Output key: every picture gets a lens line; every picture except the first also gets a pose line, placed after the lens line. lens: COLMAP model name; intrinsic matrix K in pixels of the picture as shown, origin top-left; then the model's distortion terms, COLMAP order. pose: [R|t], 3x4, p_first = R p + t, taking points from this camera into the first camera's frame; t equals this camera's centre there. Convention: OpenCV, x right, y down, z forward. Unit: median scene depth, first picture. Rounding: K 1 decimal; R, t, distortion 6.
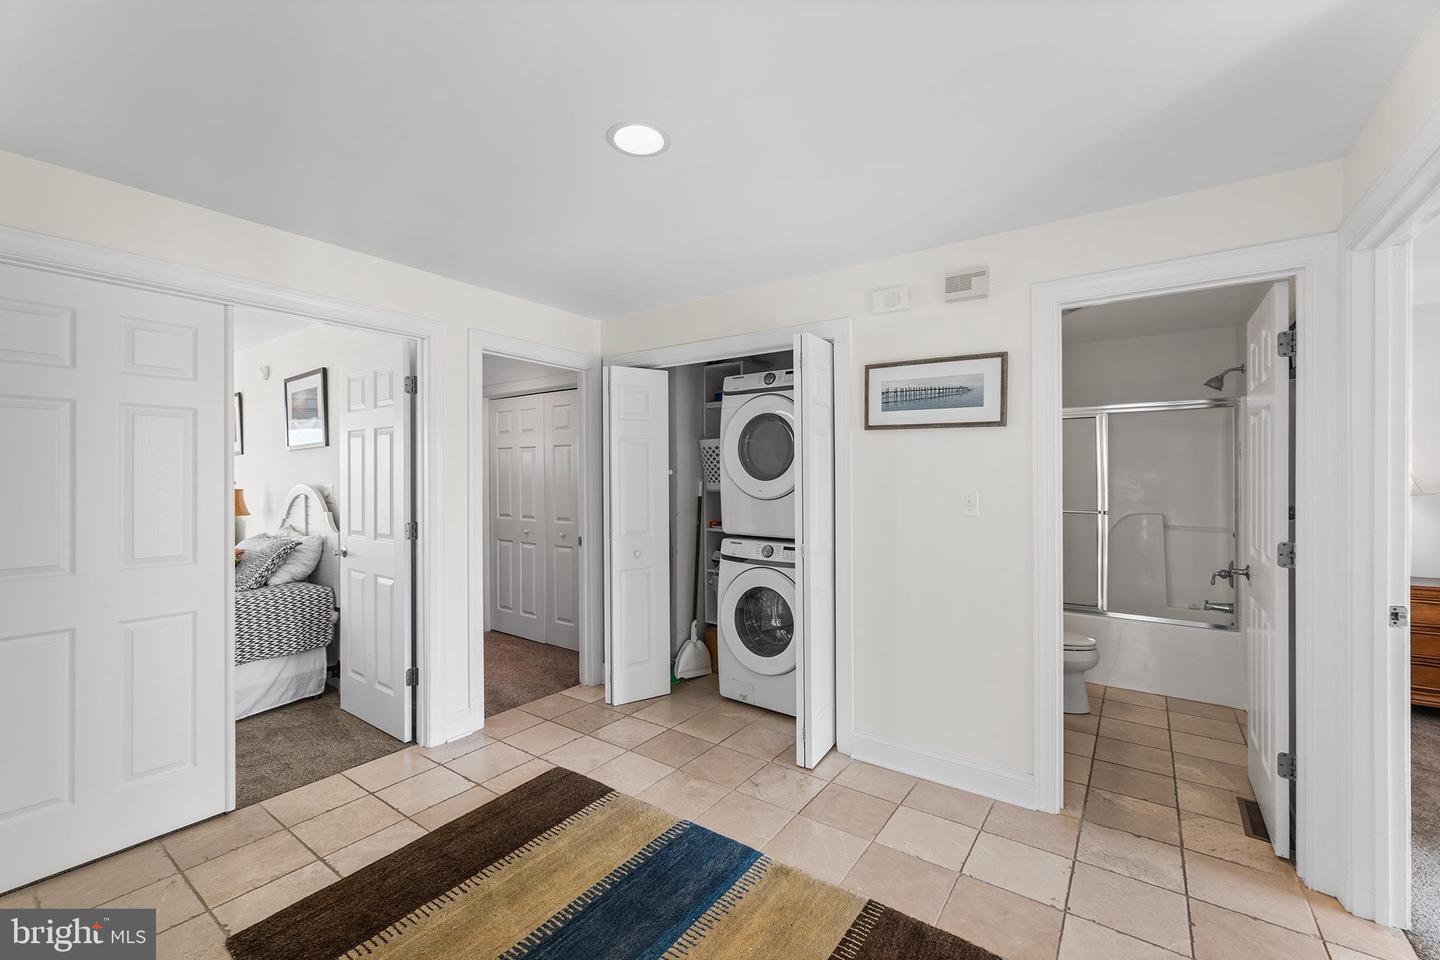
lens RADIAL K [[595.8, 0, 723.7], [0, 595.8, 477.8], [0, 0, 1]] dist [0.003608, 0.000238]
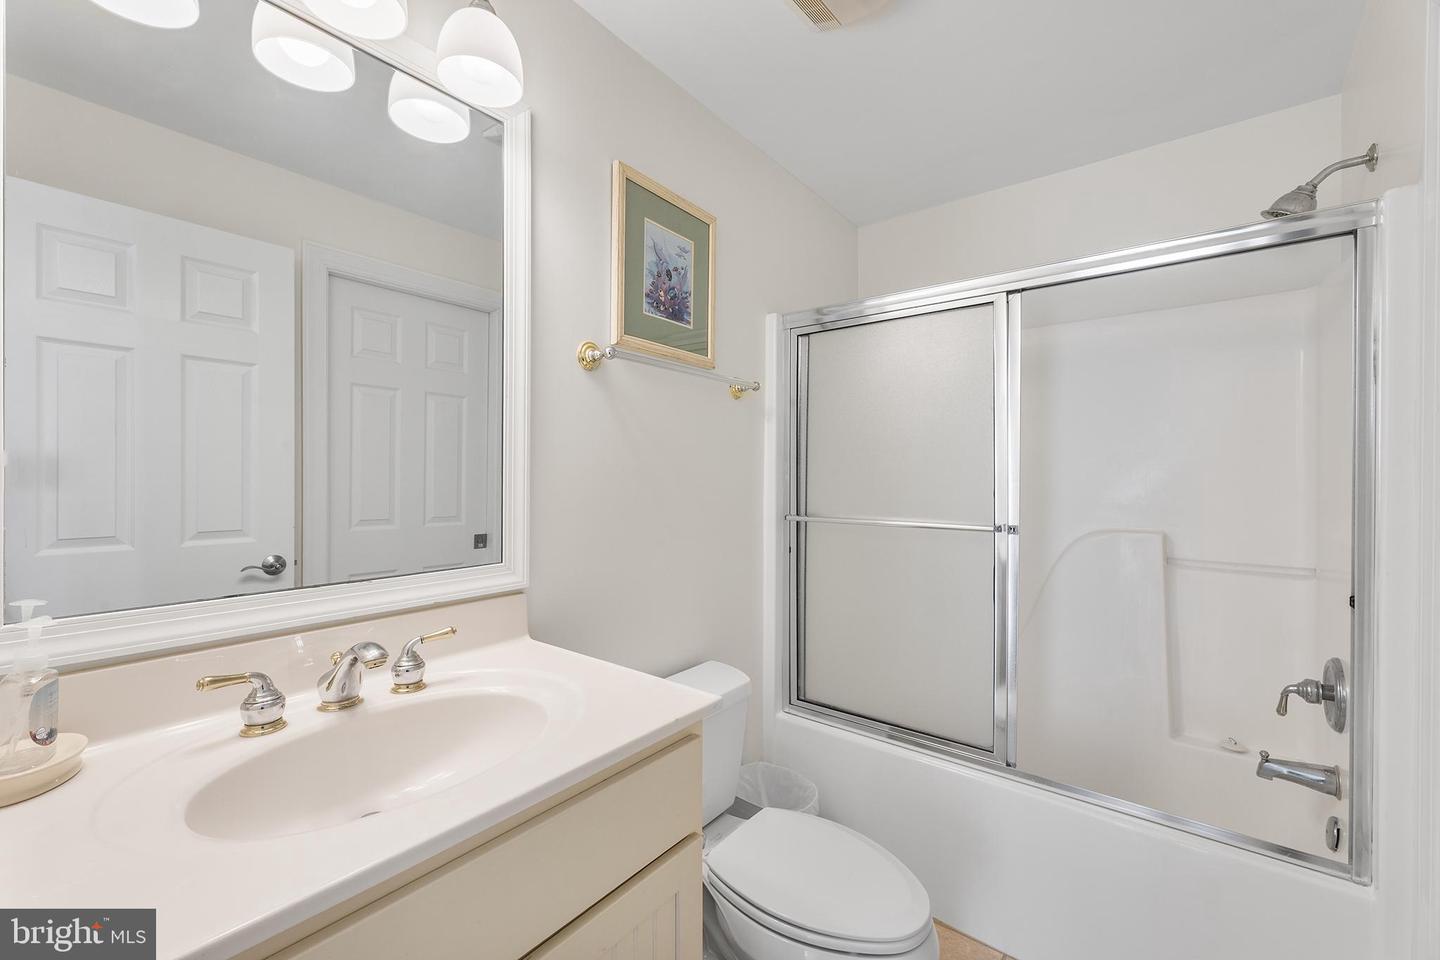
lens RADIAL K [[595.8, 0, 715.5], [0, 595.8, 484.9], [0, 0, 1]] dist [0.003608, 0.000238]
pose [[0.998901, 0.004767, -0.046626, 0.443767], [-0.004505, 0.999974, 0.005716, 0.025148], [0.046652, -0.005500, 0.998896, 0.564827]]
